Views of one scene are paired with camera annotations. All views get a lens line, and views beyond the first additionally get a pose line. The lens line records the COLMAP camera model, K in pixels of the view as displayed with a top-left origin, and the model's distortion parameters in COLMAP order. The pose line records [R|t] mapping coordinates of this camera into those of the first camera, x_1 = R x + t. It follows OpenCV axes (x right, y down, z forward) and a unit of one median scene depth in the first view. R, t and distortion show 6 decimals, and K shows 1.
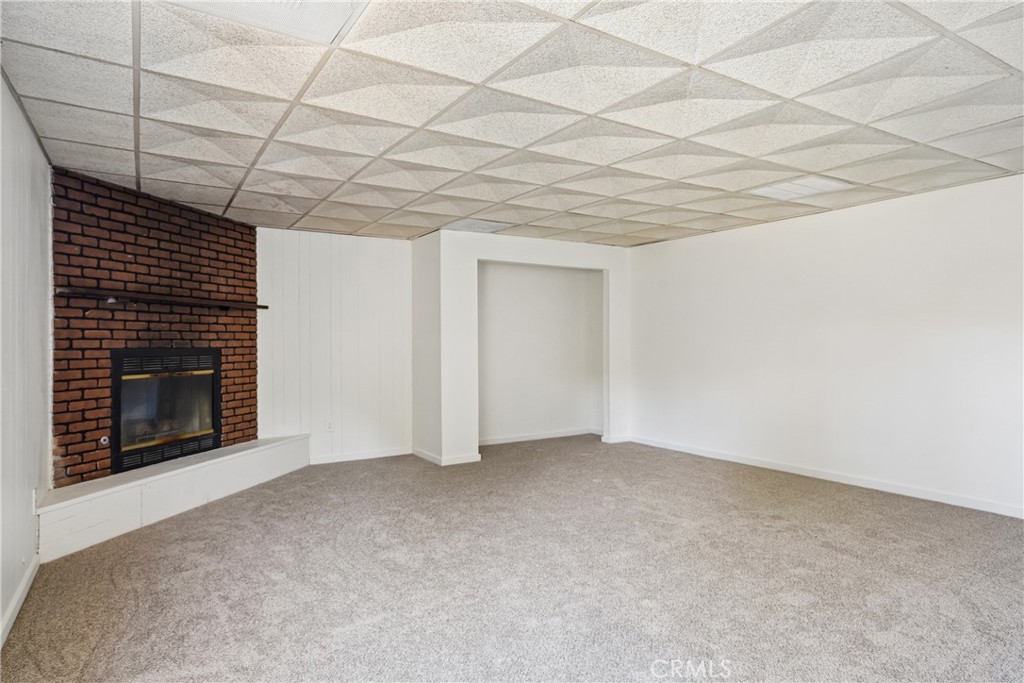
lens RADIAL K [[590.9, 0, 518.6], [0, 590.9, 343.5], [0, 0, 1]] dist [-0.014292, 0.004758]
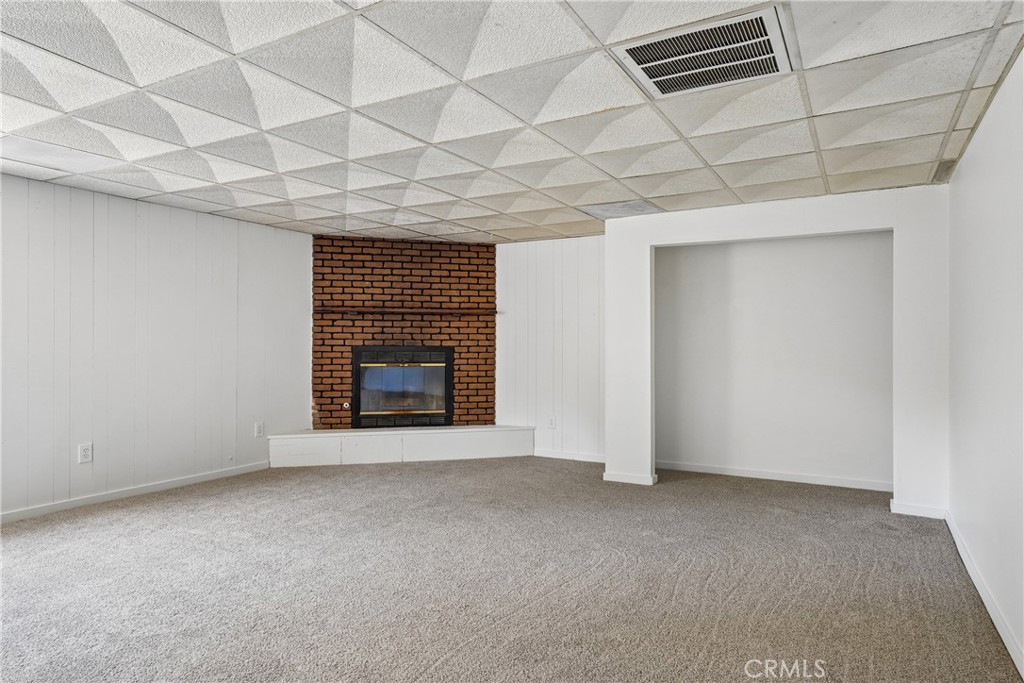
lens RADIAL K [[634.3, 0, 514.5], [0, 634.3, 337.1], [0, 0, 1]] dist [-0.026795, 0.016289]
pose [[0.463145, -0.001517, -0.886281, 0.930526], [-0.009390, 0.999934, -0.006619, -0.006012], [0.886233, 0.011388, 0.463101, 0.601394]]
